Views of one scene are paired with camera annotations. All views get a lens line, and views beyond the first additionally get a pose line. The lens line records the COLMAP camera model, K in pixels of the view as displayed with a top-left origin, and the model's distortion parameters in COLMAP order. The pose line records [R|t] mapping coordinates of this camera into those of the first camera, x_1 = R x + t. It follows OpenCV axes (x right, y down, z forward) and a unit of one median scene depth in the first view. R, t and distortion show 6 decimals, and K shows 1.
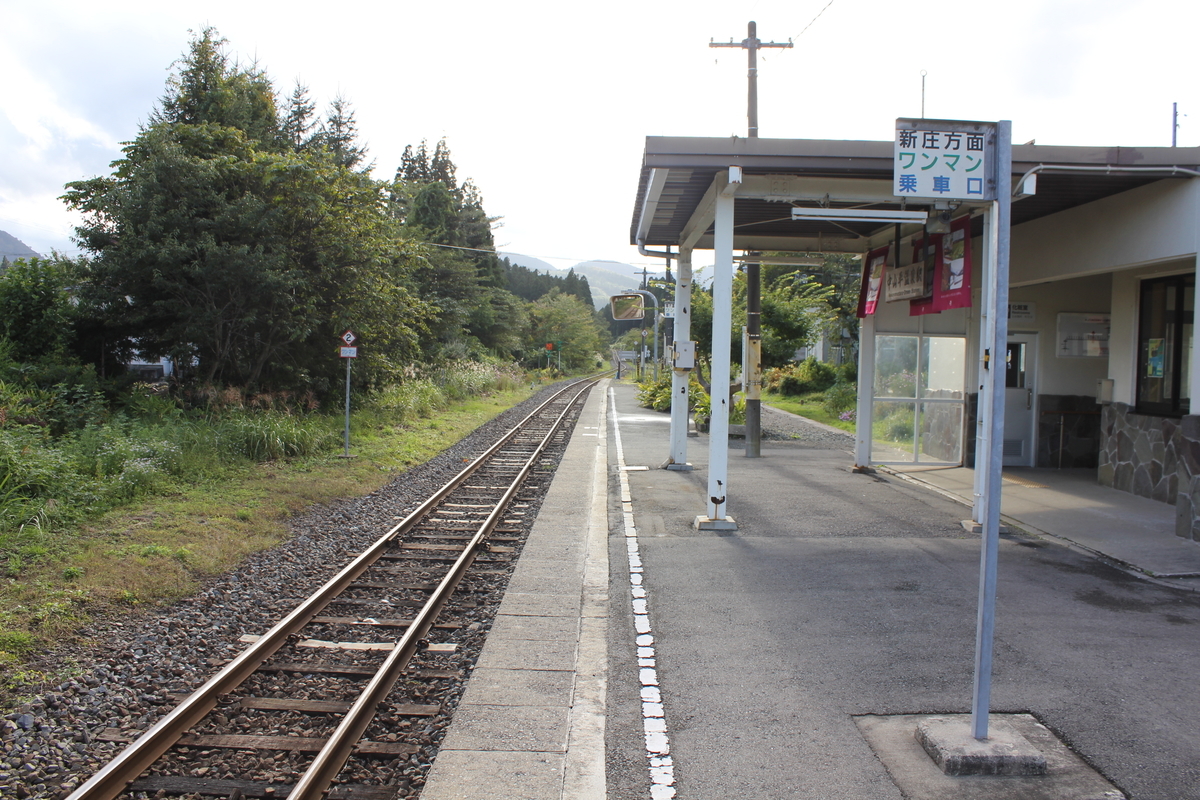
lens RADIAL K [[648.6, 0, 600.0], [0, 648.6, 400.0], [0, 0, 1]] dist [-0.000108, -0.000002]
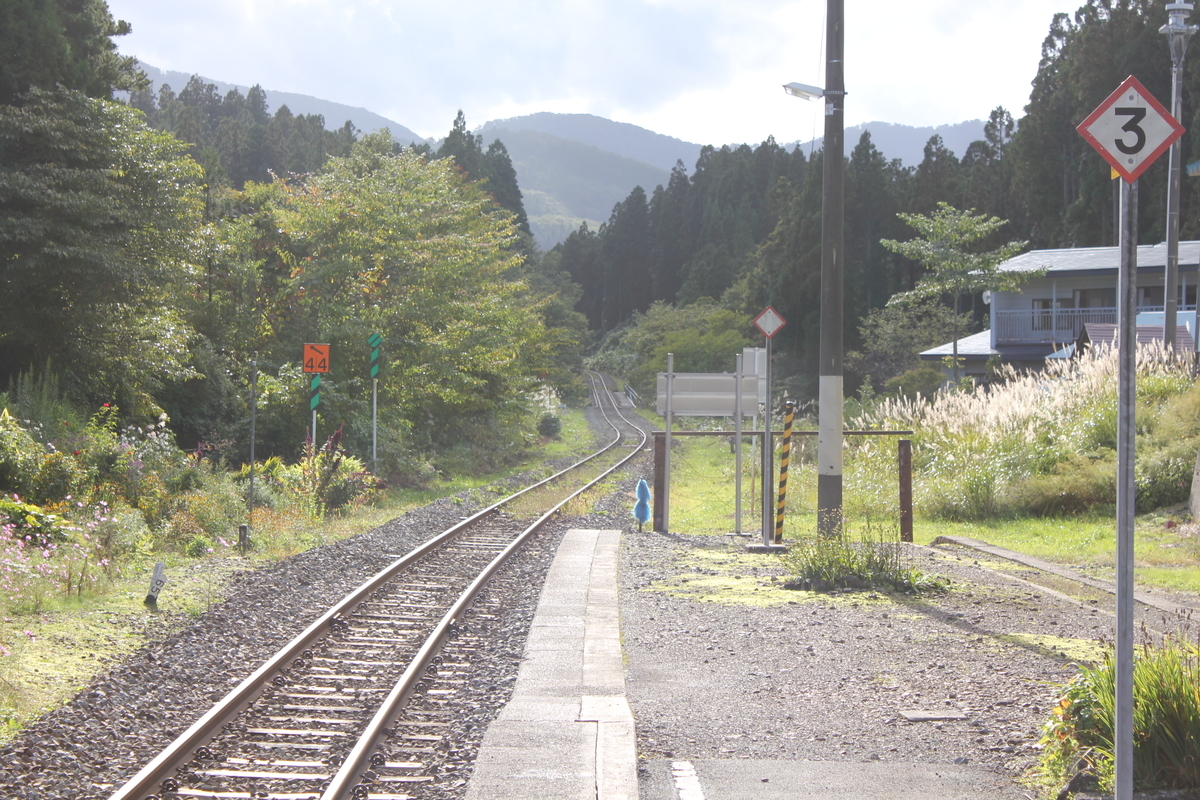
lens RADIAL K [[1897.8, 0, 600.0], [0, 1897.8, 400.0], [0, 0, 1]] dist [-0.000425, -0.000861]
pose [[0.999626, -0.009716, 0.025582, -0.000088], [0.011320, 0.997929, -0.063322, -0.022220], [-0.024914, 0.063588, 0.997665, 0.301137]]
